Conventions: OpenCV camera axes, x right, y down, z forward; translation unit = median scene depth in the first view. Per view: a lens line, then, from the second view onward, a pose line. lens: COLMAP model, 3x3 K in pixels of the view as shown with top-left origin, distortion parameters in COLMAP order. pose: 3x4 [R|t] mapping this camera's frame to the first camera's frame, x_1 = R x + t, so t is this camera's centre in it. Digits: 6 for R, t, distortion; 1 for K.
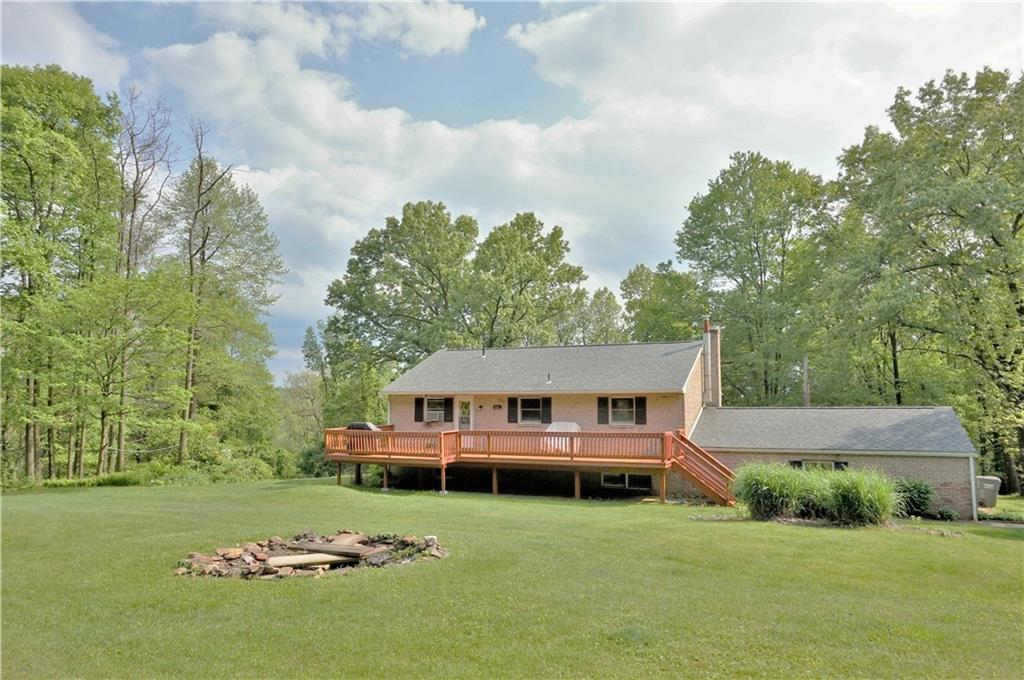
lens RADIAL K [[700.1, 0, 512.0], [0, 700.1, 340.0], [0, 0, 1]] dist [0.001266, -0.001242]
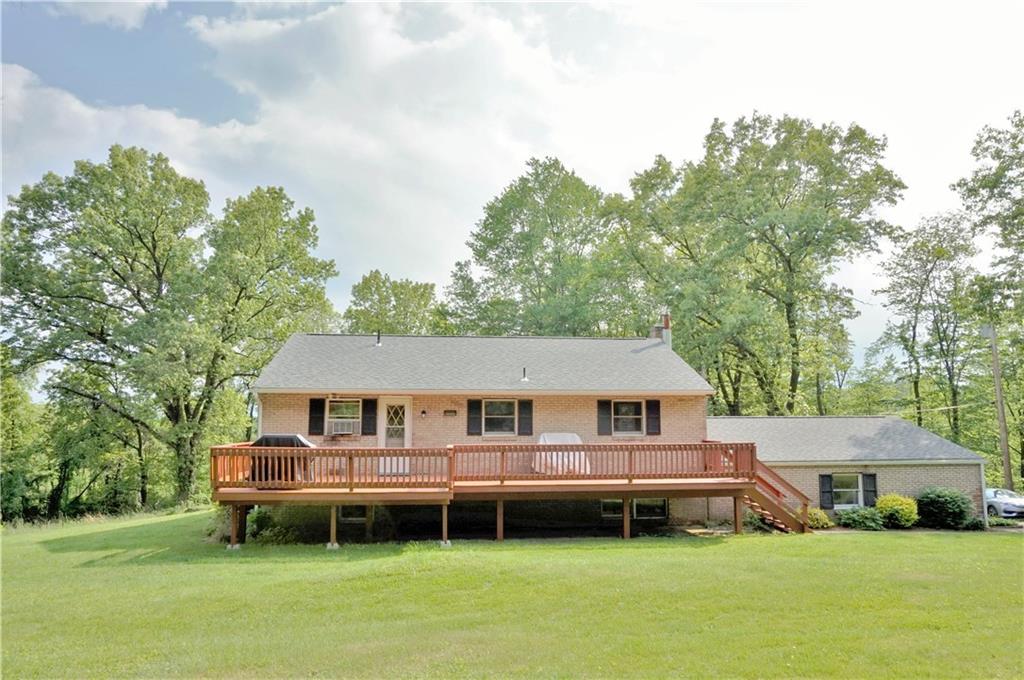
lens RADIAL K [[700.1, 0, 512.0], [0, 700.1, 340.0], [0, 0, 1]] dist [0.001266, -0.001242]
pose [[0.868196, 0.061363, 0.492412, -0.318053], [-0.045876, 0.998000, -0.043481, 0.050634], [-0.494095, 0.015160, 0.869275, 0.357689]]
